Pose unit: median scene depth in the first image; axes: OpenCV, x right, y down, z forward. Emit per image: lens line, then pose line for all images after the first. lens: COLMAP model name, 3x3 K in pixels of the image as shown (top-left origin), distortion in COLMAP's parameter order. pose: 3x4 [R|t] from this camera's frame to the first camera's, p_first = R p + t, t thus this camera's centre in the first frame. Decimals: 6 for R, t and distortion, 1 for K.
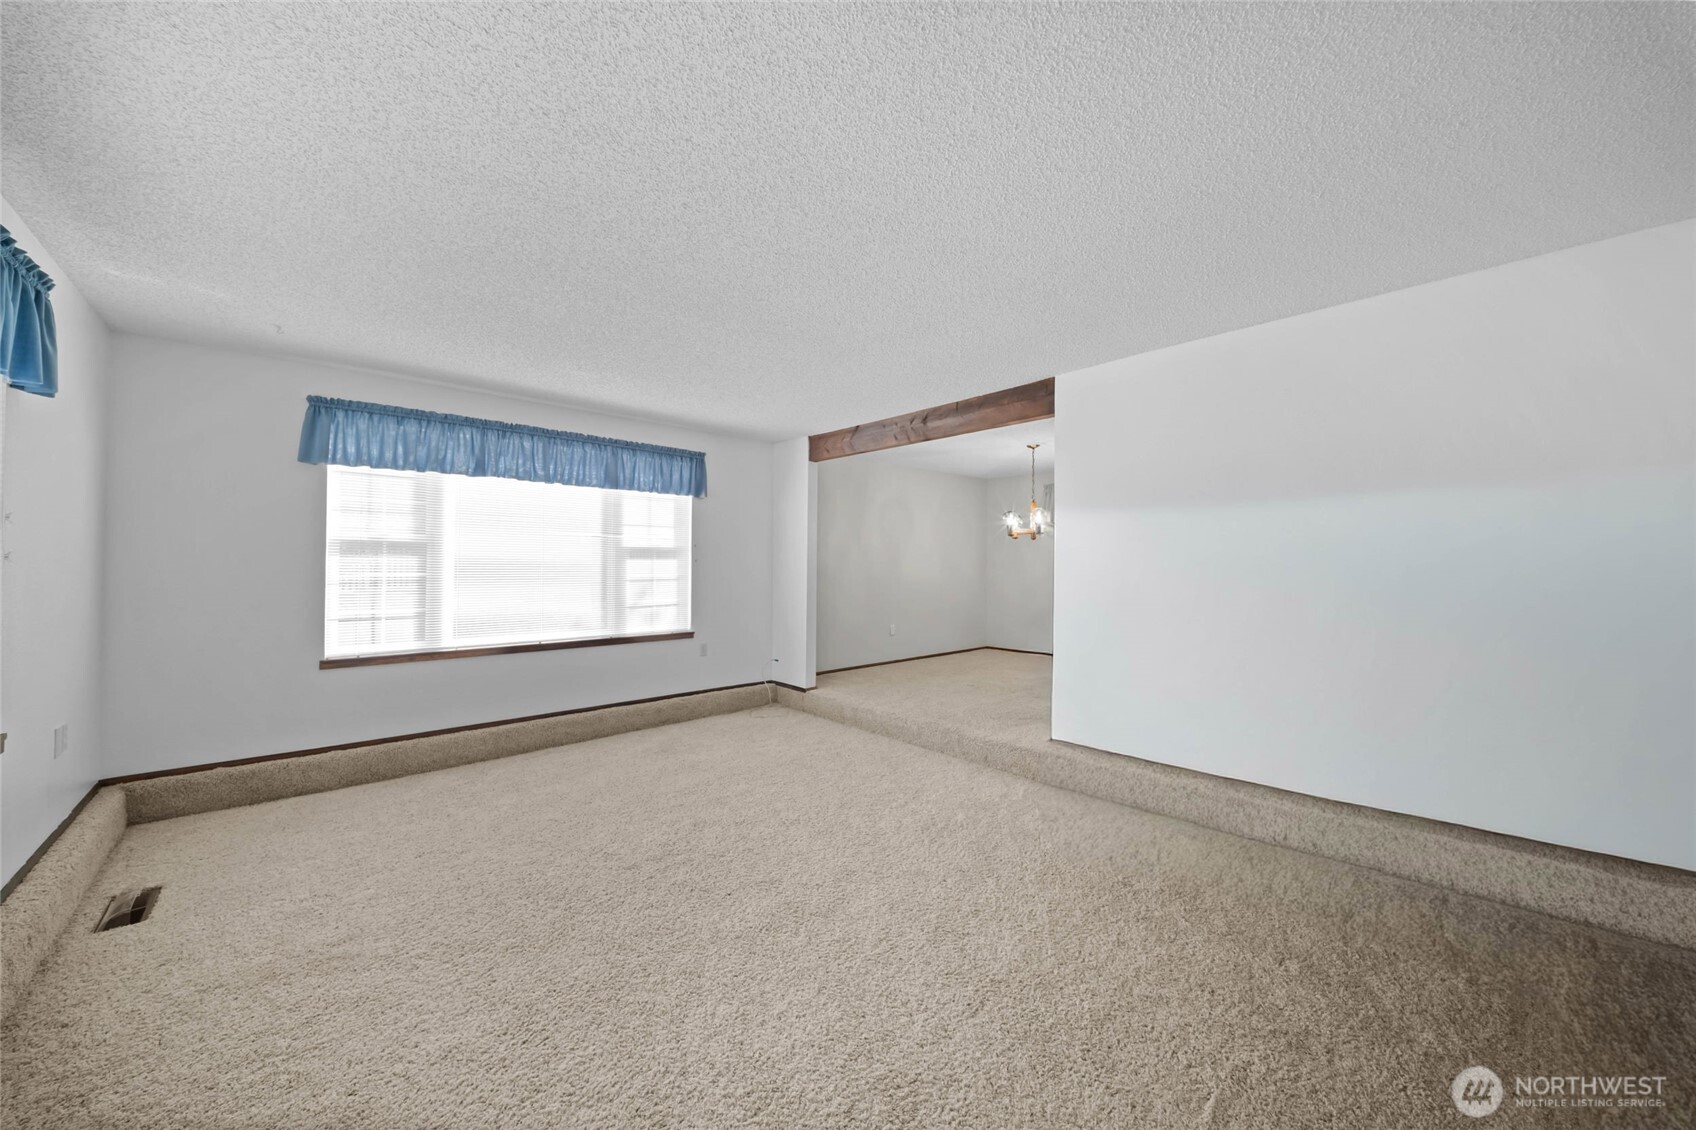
lens RADIAL K [[608.7, 0, 853.8], [0, 608.7, 548.0], [0, 0, 1]] dist [0.005784, -0.000036]
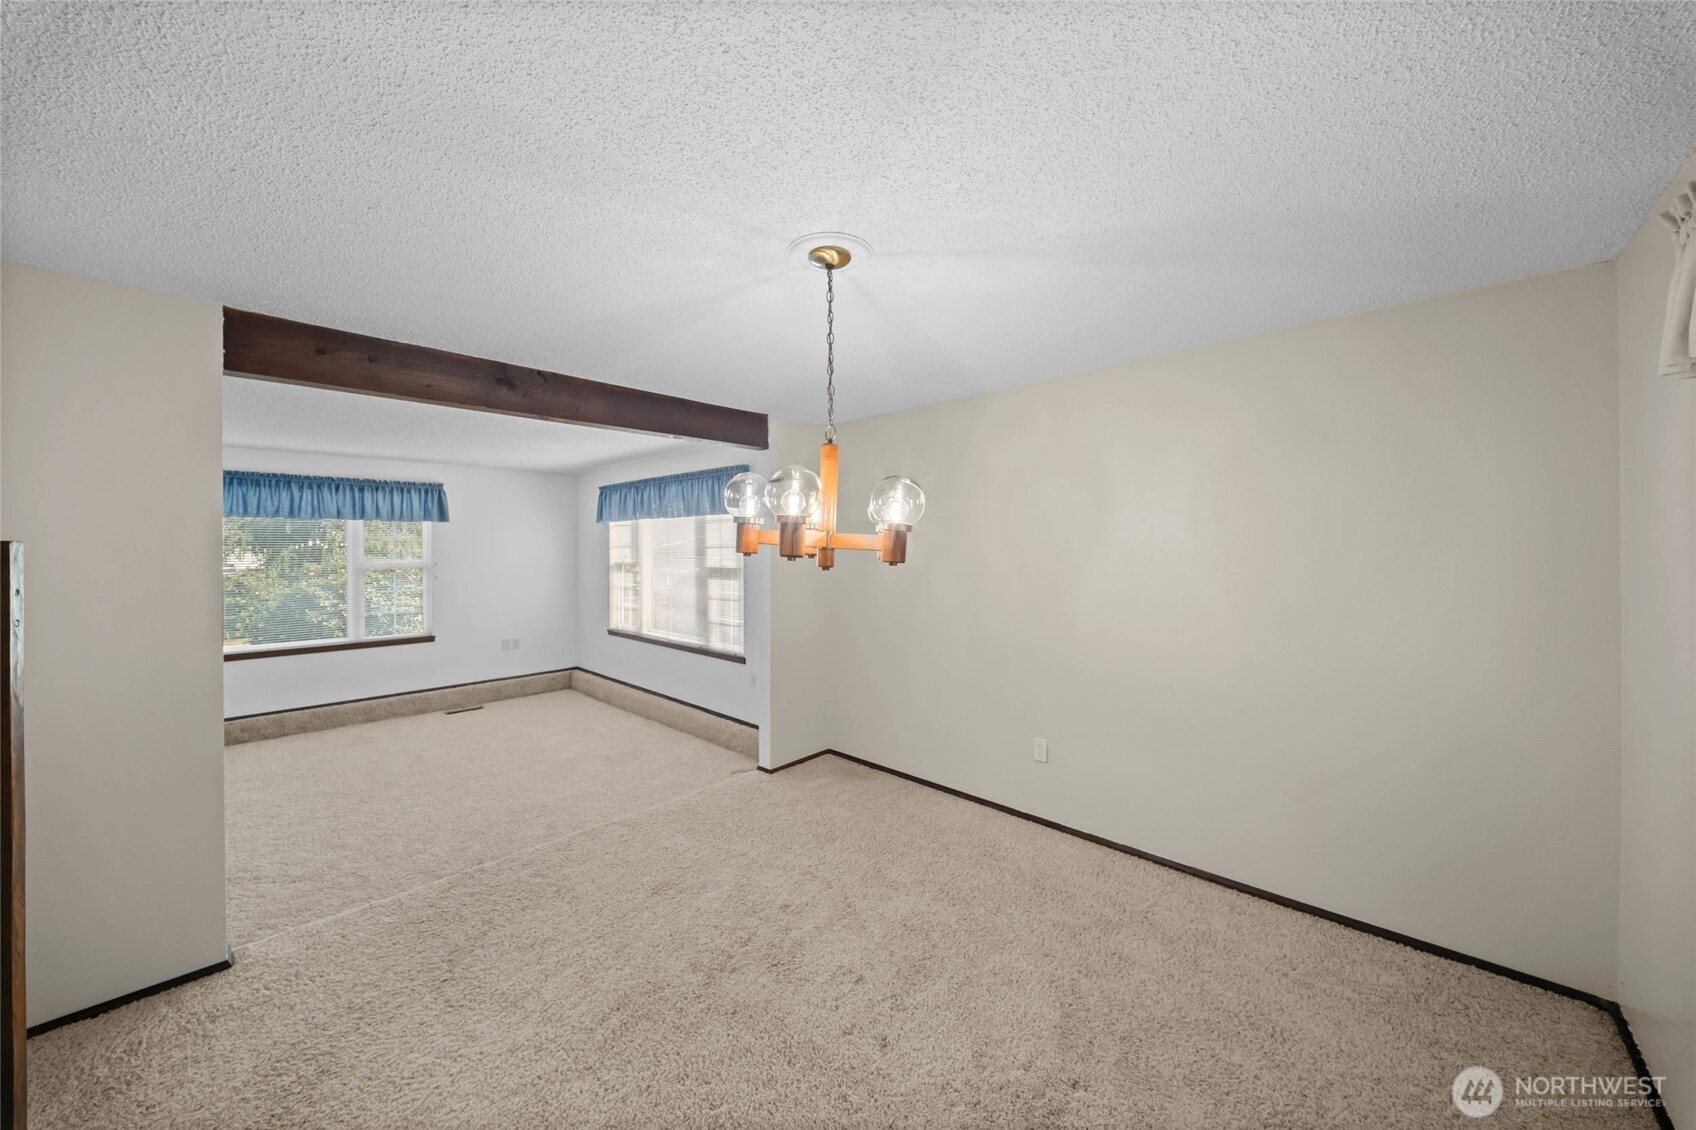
lens RADIAL K [[608.7, 0, 853.8], [0, 608.7, 548.0], [0, 0, 1]] dist [0.005784, -0.000036]
pose [[0.075269, -0.005277, -0.997149, 0.733880], [0.025442, 0.999671, -0.003370, -0.026150], [0.996839, -0.025116, 0.075379, 1.170208]]
